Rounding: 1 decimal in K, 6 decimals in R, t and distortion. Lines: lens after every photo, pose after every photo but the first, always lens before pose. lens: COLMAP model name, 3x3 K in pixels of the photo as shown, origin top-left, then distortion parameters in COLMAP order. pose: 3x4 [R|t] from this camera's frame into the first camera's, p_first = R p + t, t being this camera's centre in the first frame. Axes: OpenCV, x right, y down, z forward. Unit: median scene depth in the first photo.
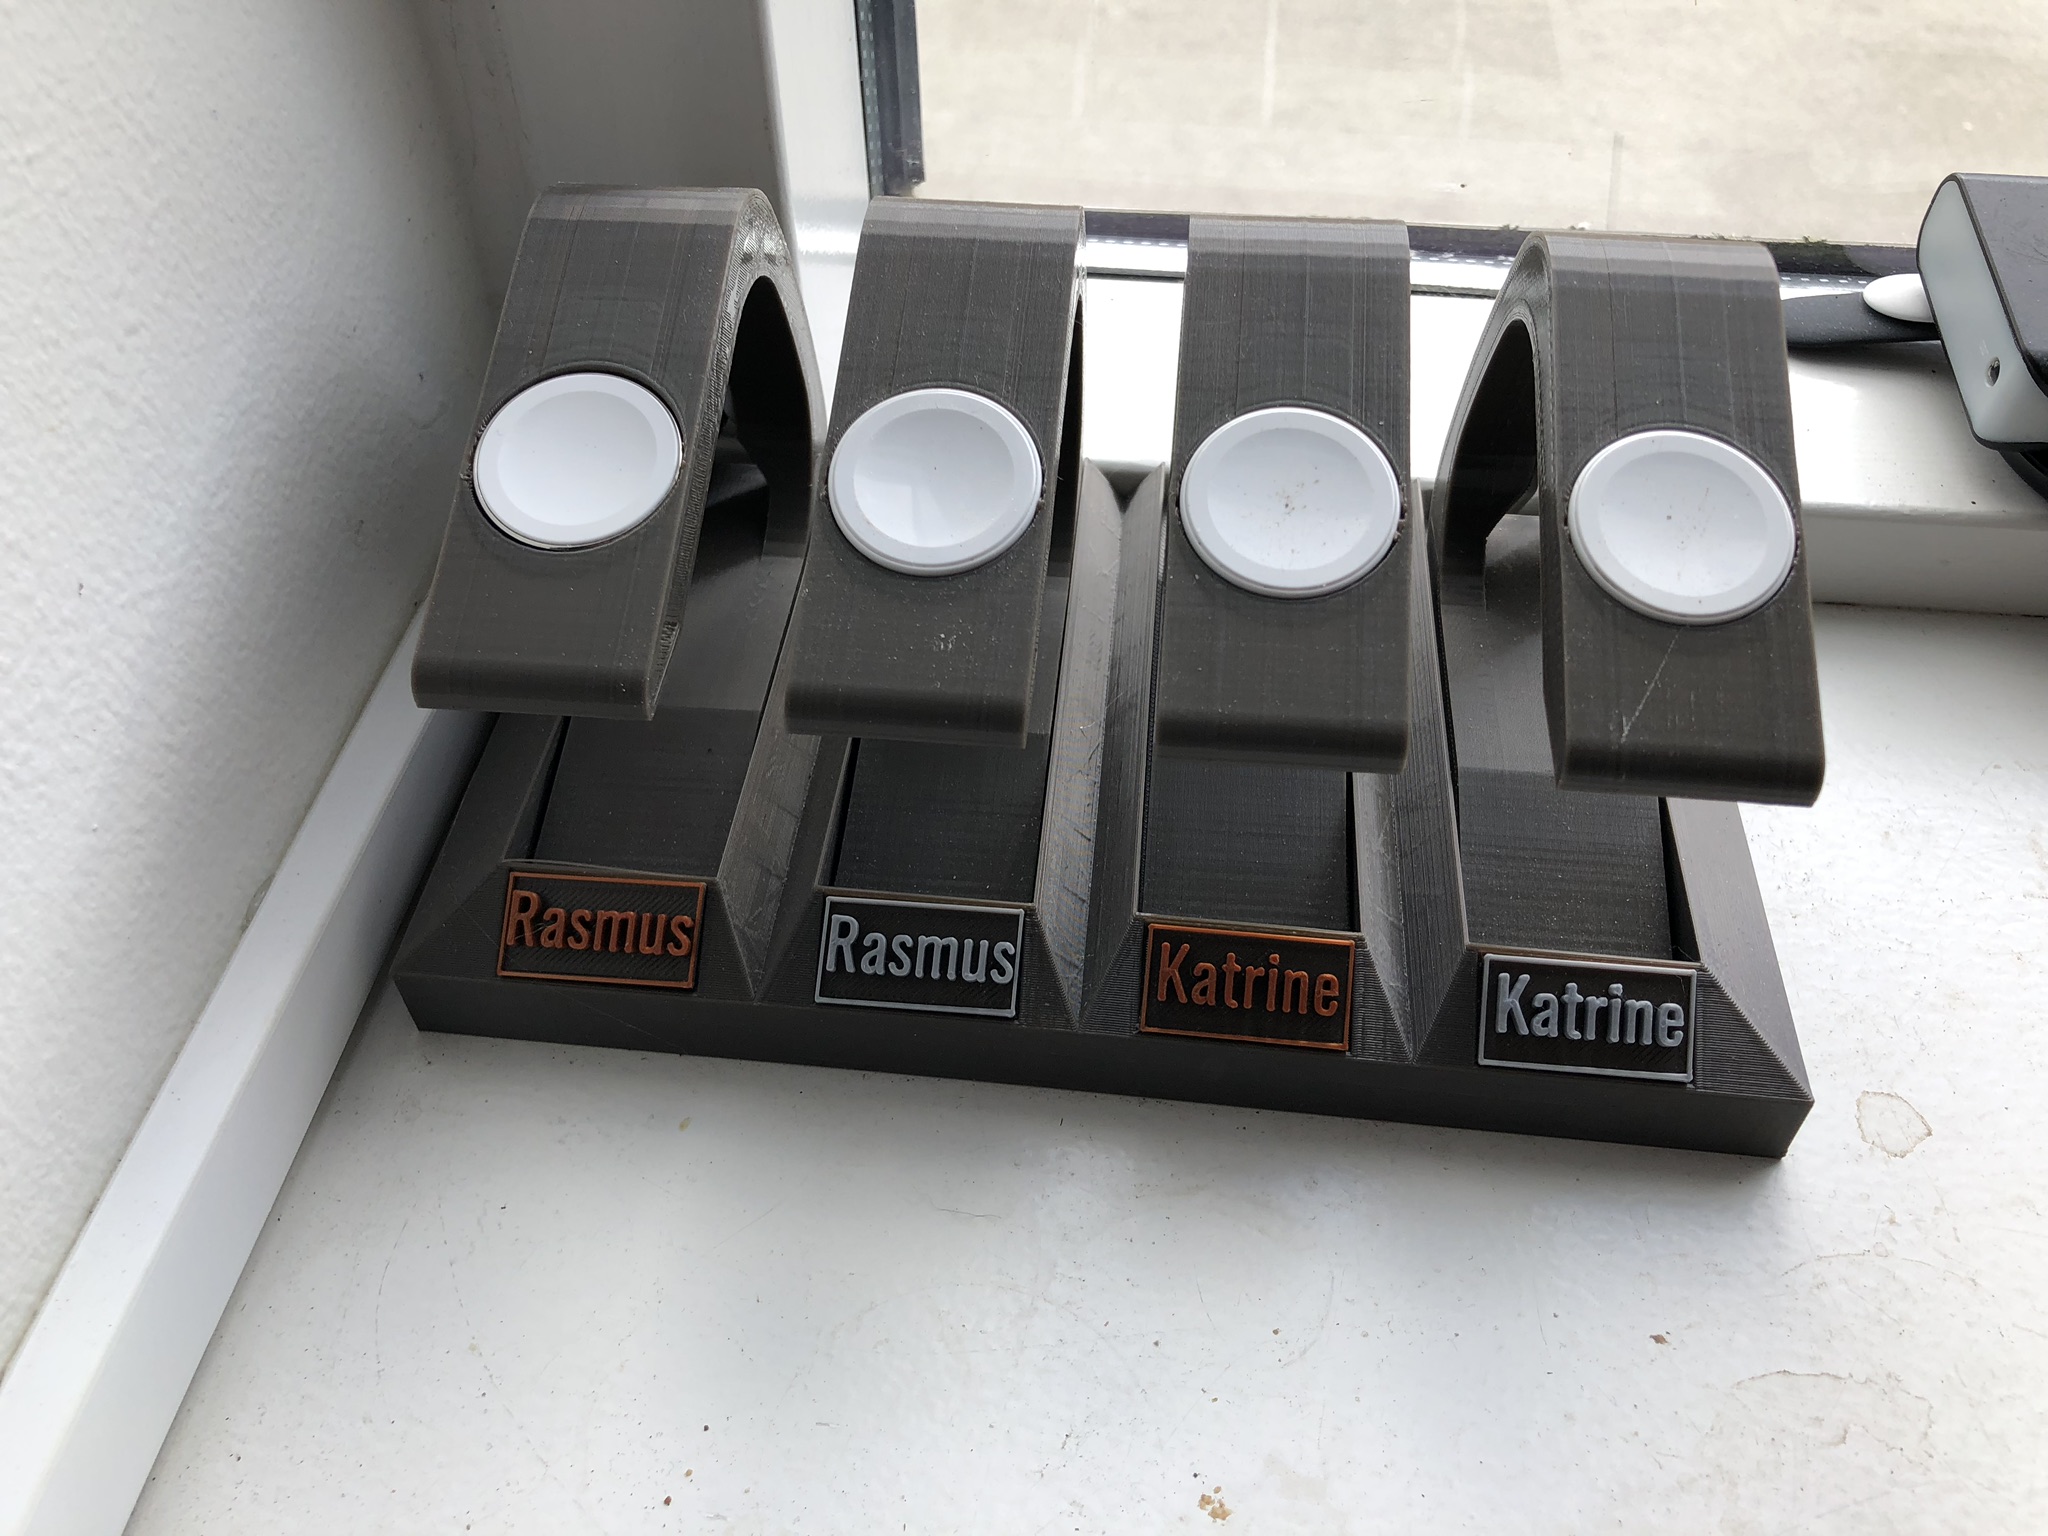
lens RADIAL K [[1717.5, 0, 1031.3], [0, 1717.5, 749.5], [0, 0, 1]] dist [0.012372, -0.023547]
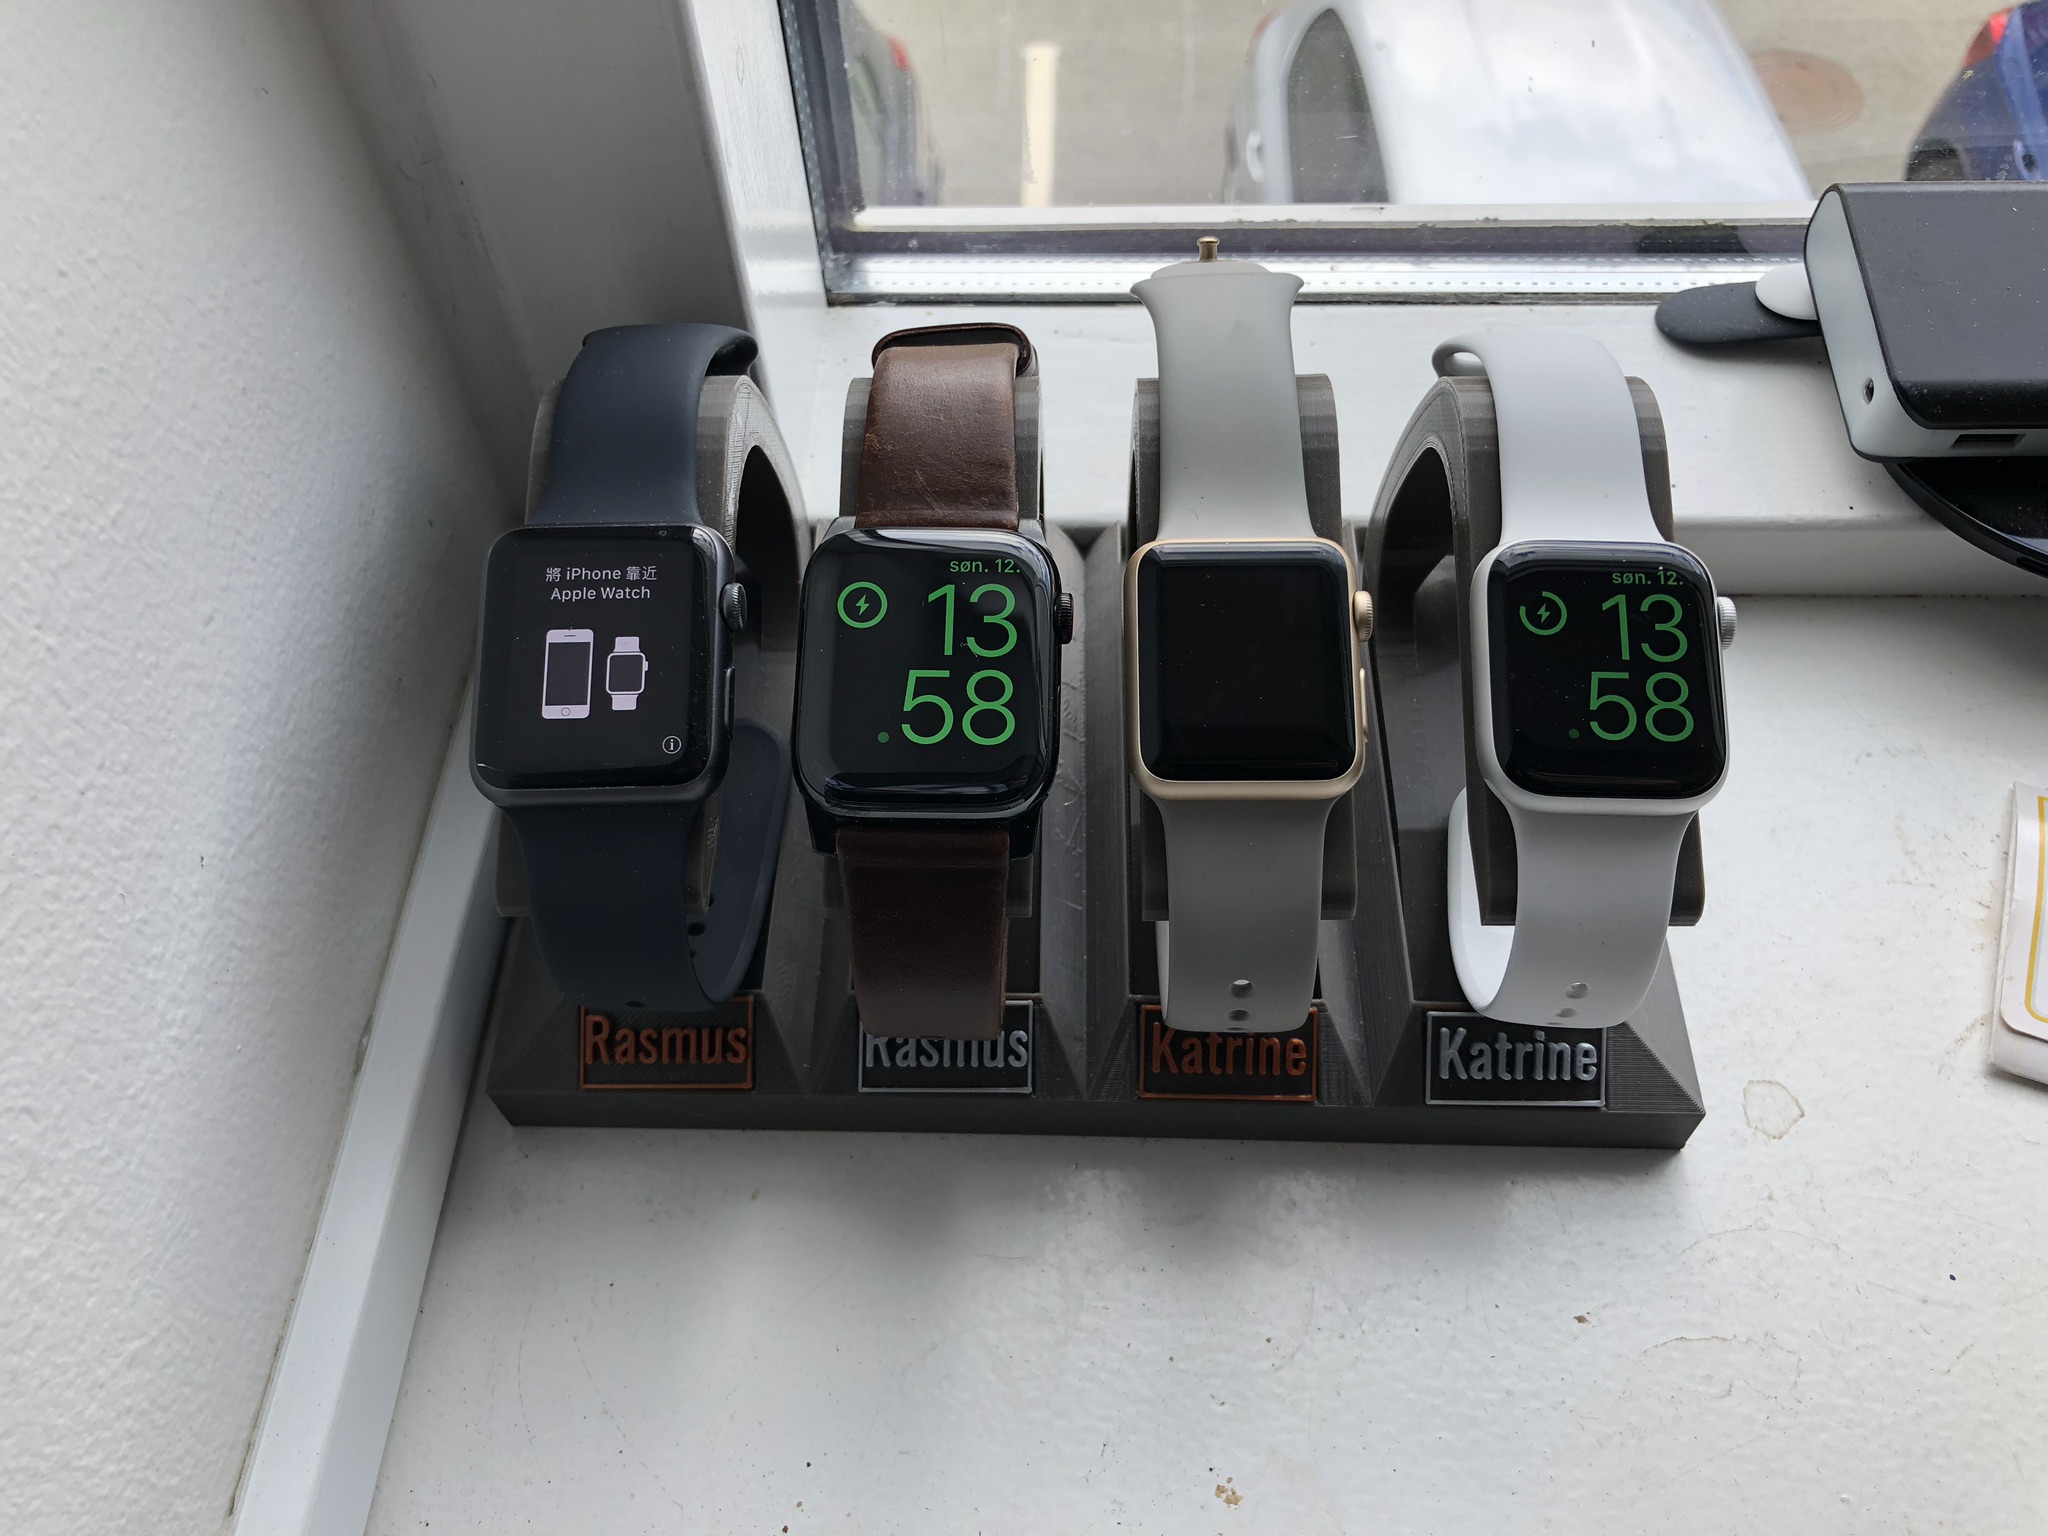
lens RADIAL K [[1717.5, 0, 1035.6], [0, 1717.5, 762.6], [0, 0, 1]] dist [0.012372, -0.023547]
pose [[0.996566, -0.077736, 0.028511, -0.023014], [0.072351, 0.984998, 0.156668, -0.250514], [-0.040262, -0.154067, 0.987240, -0.120498]]
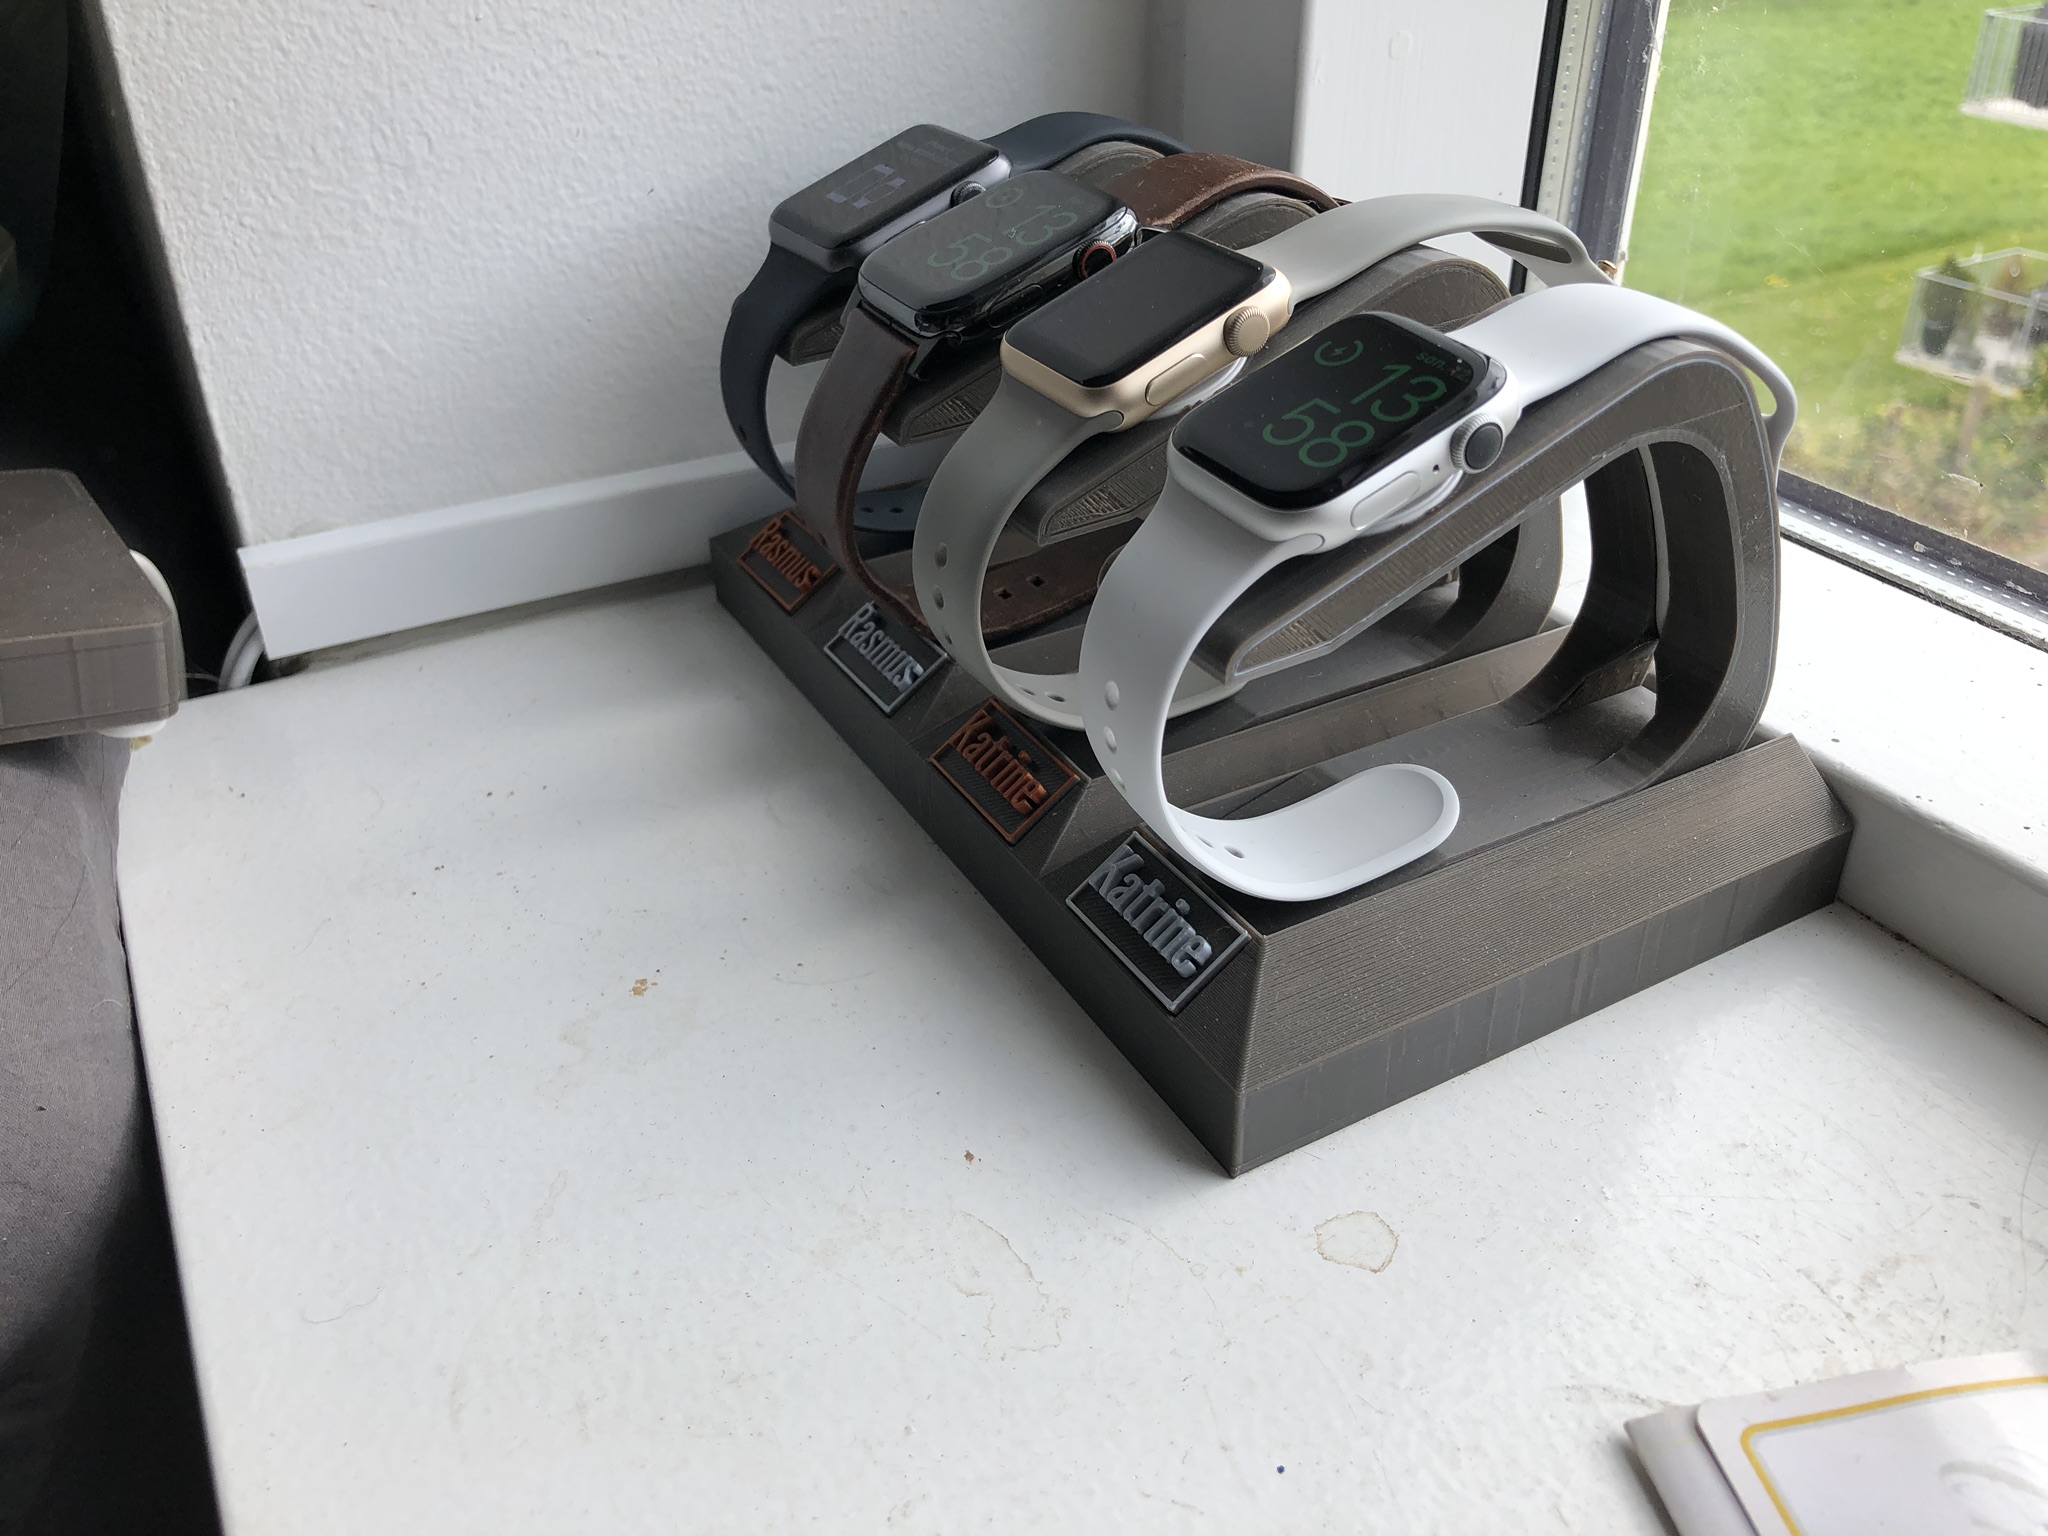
lens RADIAL K [[1717.5, 0, 1008.2], [0, 1717.5, 749.4], [0, 0, 1]] dist [0.012372, -0.023547]
pose [[0.570032, 0.424276, -0.703600, 0.950394], [-0.588003, 0.808780, 0.011321, 0.111305], [0.573861, 0.407266, 0.710506, 0.164442]]
